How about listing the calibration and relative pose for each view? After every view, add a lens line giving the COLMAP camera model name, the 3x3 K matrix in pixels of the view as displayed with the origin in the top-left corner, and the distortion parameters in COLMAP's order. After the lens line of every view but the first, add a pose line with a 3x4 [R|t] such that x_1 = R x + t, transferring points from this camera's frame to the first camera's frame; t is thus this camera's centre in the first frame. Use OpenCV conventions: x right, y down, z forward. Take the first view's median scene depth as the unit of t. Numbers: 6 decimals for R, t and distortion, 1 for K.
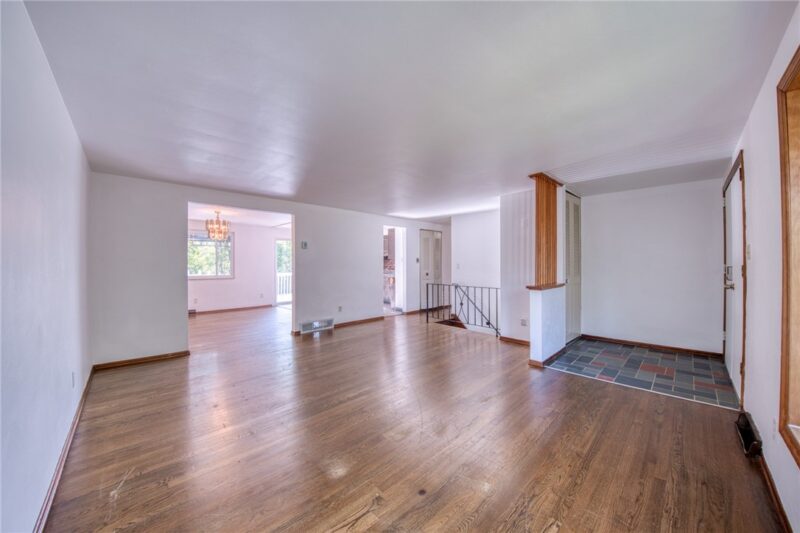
lens RADIAL K [[281.7, 0, 400.9], [0, 281.7, 262.7], [0, 0, 1]] dist [-0.025337, -0.000064]
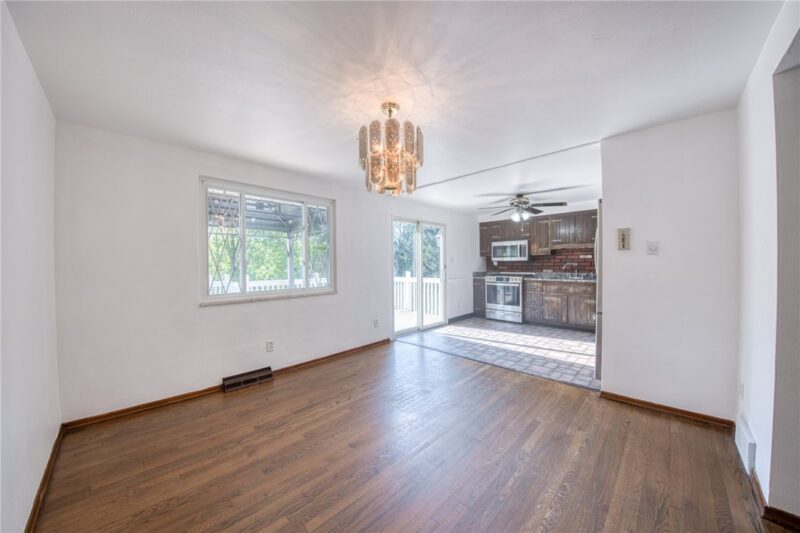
lens RADIAL K [[280.5, 0, 401.6], [0, 280.5, 268.7], [0, 0, 1]] dist [-0.017496, -0.000185]
pose [[0.999696, -0.005038, 0.024118, -0.643923], [0.004484, 0.999726, 0.022961, 0.004762], [-0.024227, -0.022846, 0.999445, 0.660507]]
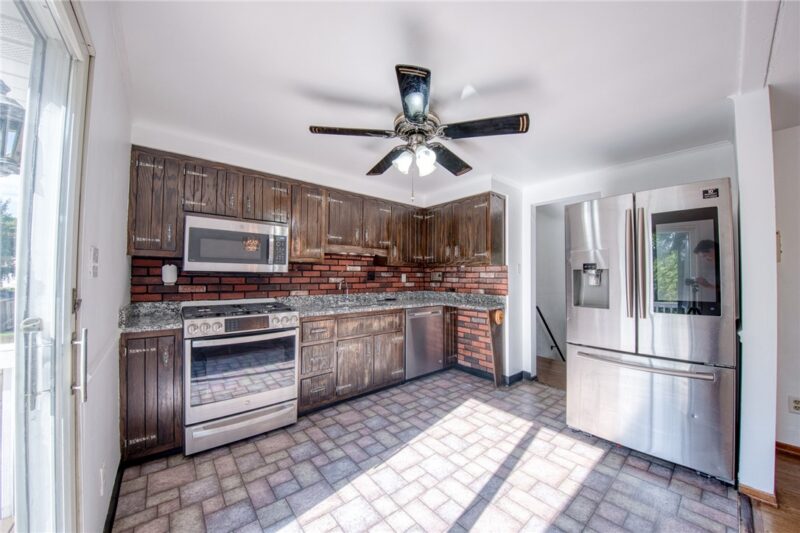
lens RADIAL K [[280.5, 0, 401.6], [0, 280.5, 268.7], [0, 0, 1]] dist [-0.017496, -0.000185]
pose [[0.076300, 0.029478, 0.996649, -0.599341], [-0.012344, 0.999514, -0.028617, 0.005026], [-0.997009, -0.010119, 0.076627, 1.423899]]
